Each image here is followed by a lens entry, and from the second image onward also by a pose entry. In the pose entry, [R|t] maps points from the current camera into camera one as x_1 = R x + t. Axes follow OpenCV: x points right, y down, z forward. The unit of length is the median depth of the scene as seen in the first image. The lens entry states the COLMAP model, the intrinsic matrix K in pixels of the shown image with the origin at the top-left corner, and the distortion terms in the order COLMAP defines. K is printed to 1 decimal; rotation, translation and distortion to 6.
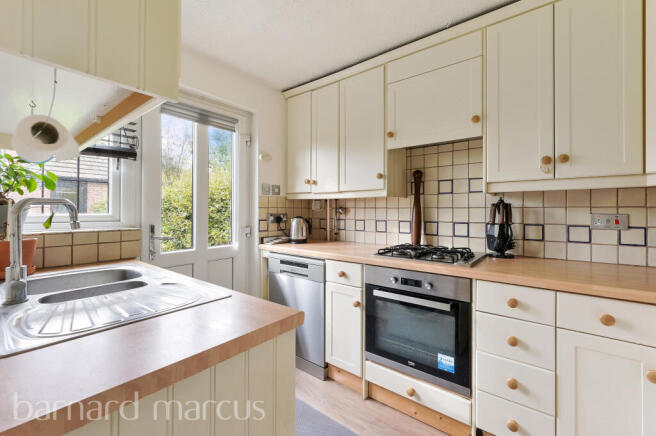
lens RADIAL K [[274.5, 0, 328.7], [0, 274.5, 212.2], [0, 0, 1]] dist [0.018146, 0.000295]
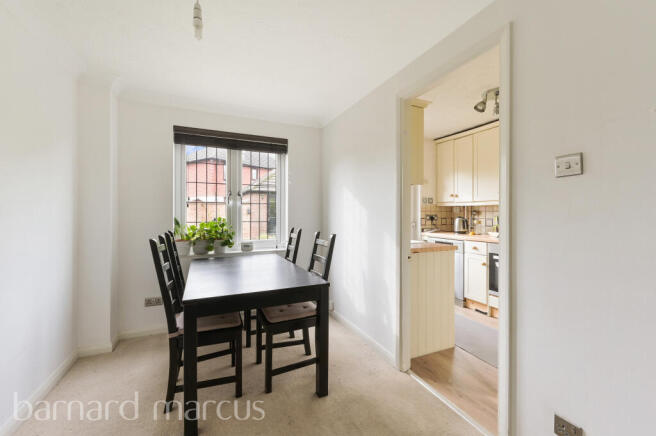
lens RADIAL K [[274.5, 0, 327.6], [0, 274.5, 212.8], [0, 0, 1]] dist [0.018146, 0.000295]
pose [[0.894224, 0.001095, -0.447618, -0.002689], [-0.006326, 0.999928, -0.010193, 0.013875], [0.447574, 0.011946, 0.894167, -0.807813]]
